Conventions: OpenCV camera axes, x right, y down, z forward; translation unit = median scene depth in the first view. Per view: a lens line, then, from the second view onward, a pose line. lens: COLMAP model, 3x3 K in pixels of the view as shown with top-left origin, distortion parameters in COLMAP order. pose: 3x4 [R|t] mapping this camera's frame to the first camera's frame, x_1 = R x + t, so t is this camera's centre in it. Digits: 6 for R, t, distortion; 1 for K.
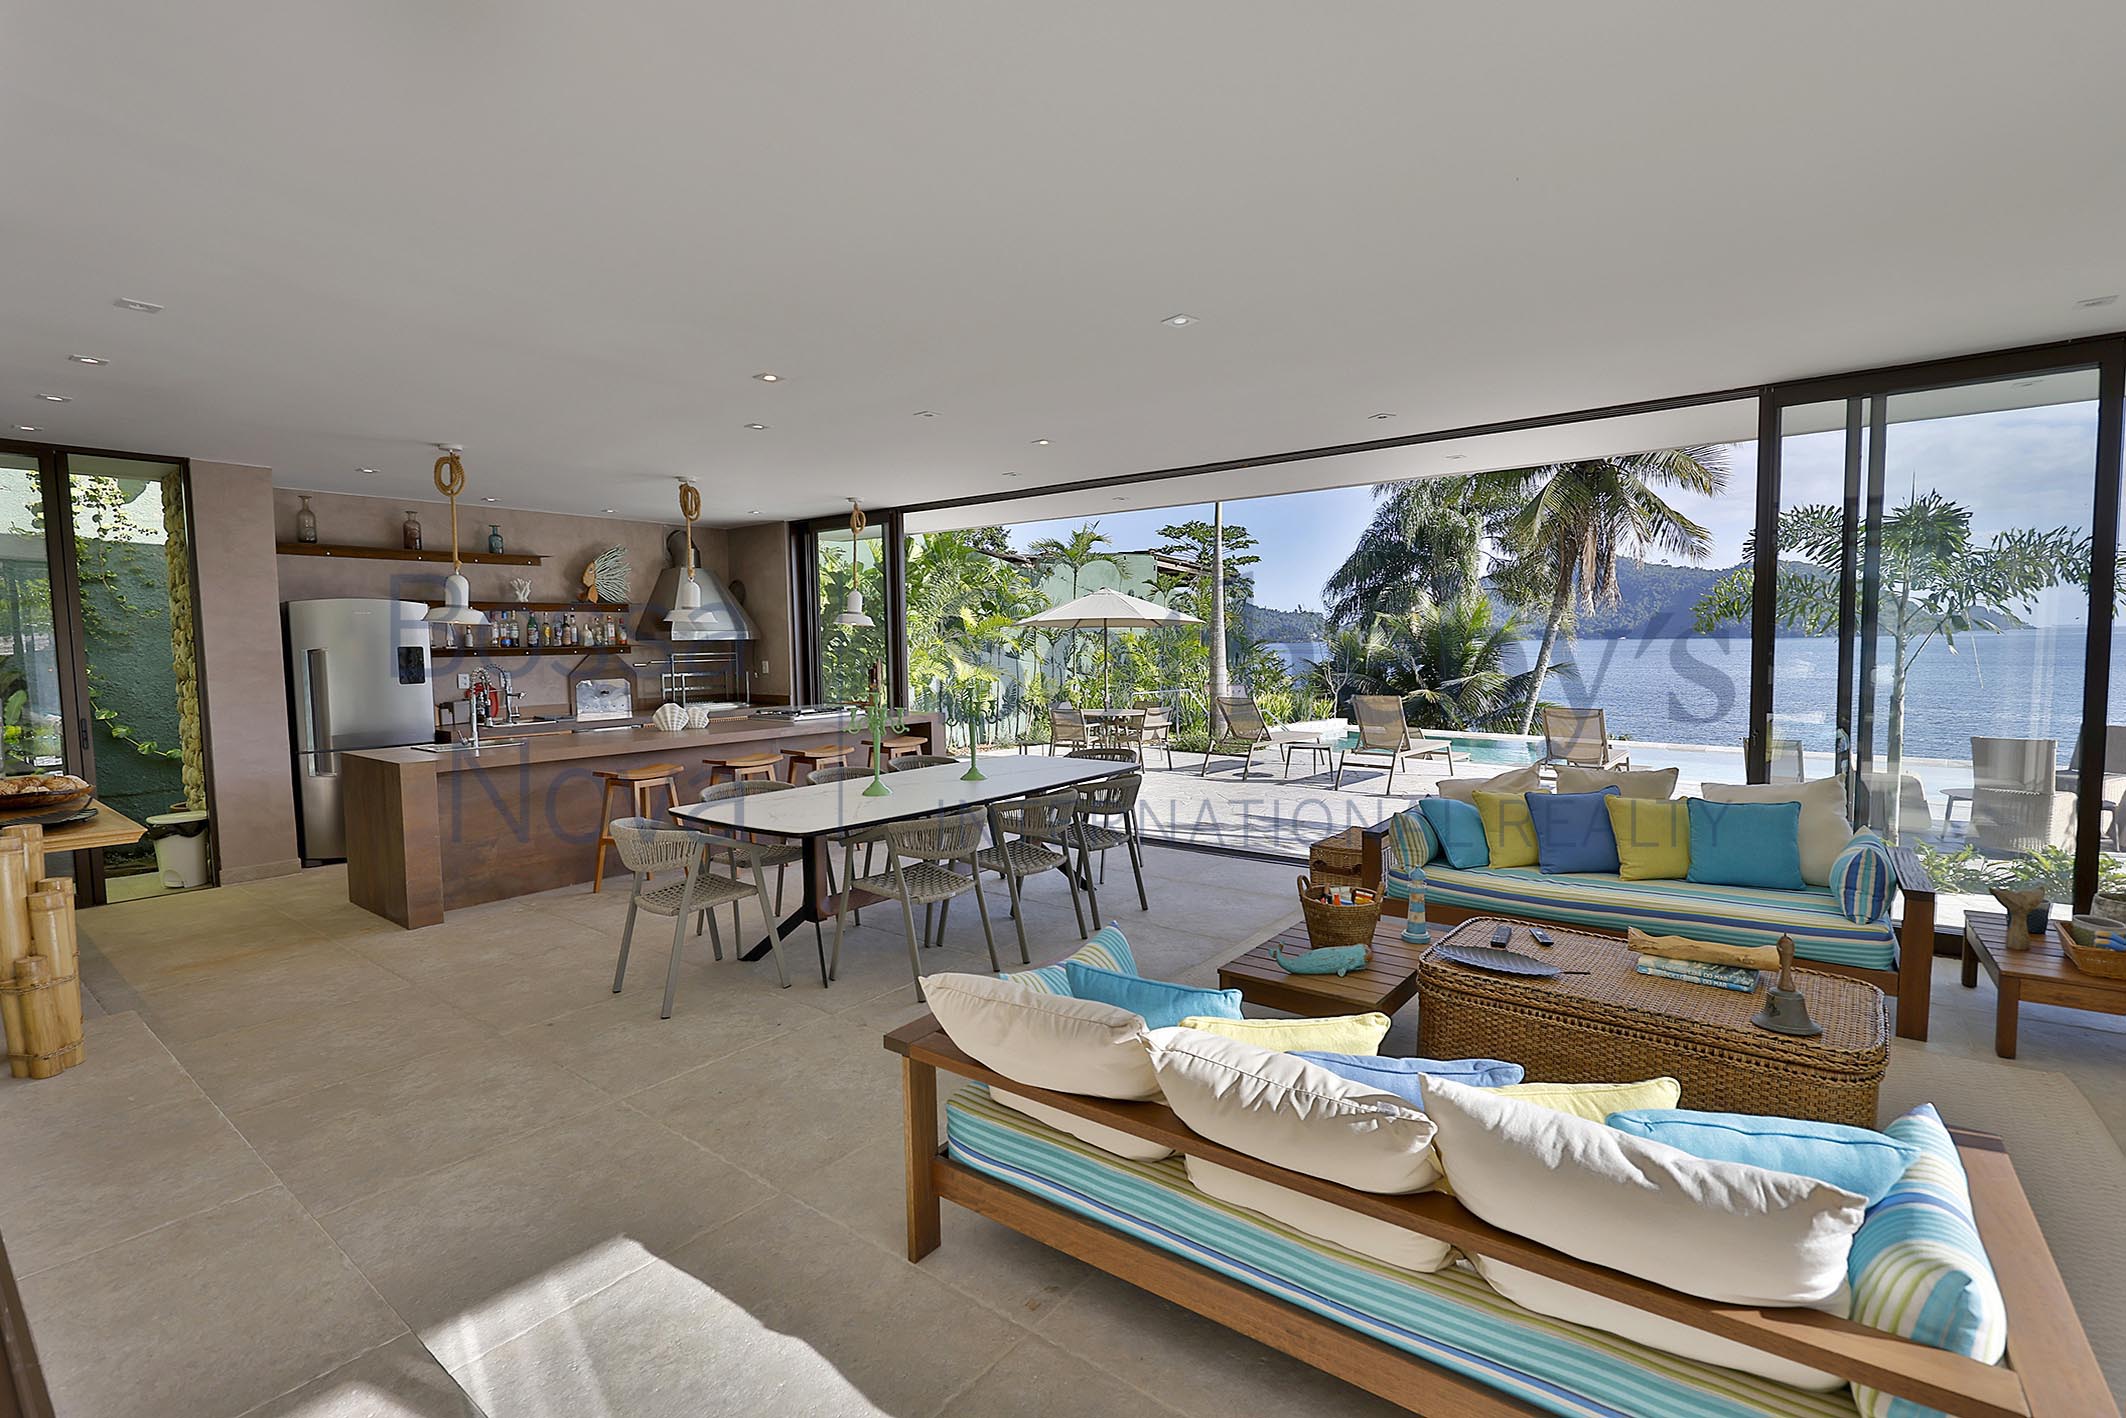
lens RADIAL K [[962.7, 0, 1063.3], [0, 962.7, 708.0], [0, 0, 1]] dist [0.000033, 0.000037]
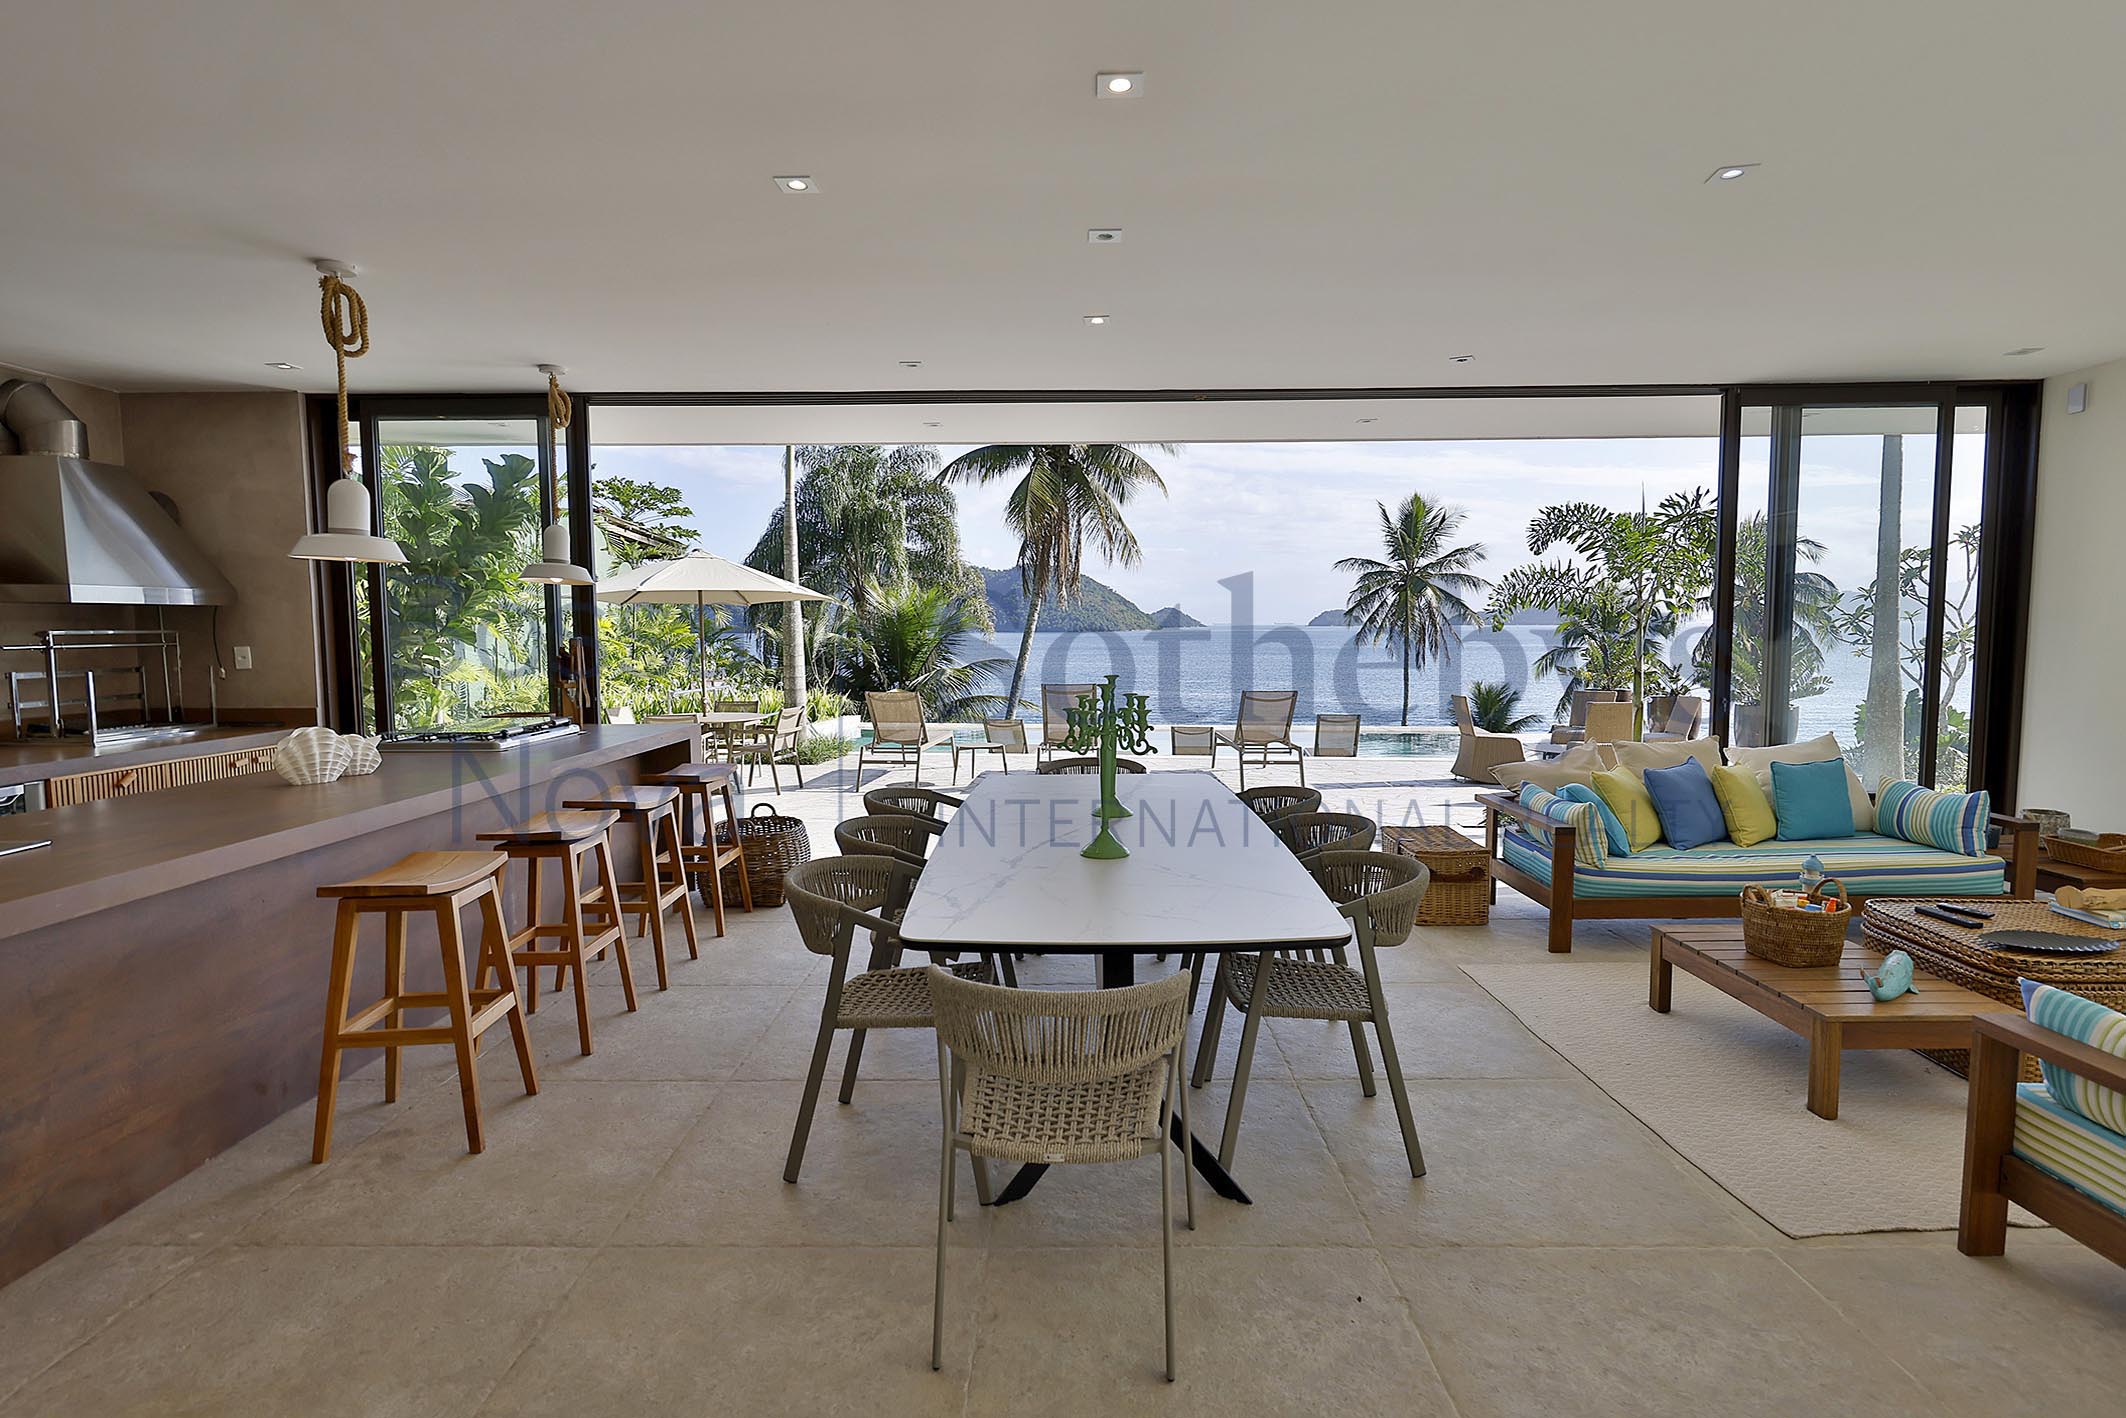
lens RADIAL K [[1046.3, 0, 1064.0], [0, 1046.3, 708.4], [0, 0, 1]] dist [0.003737, -0.000220]
pose [[0.794775, -0.039219, 0.605636, -0.413983], [0.037457, 0.999177, 0.015548, -0.008234], [-0.605747, 0.010328, 0.795590, 0.341658]]
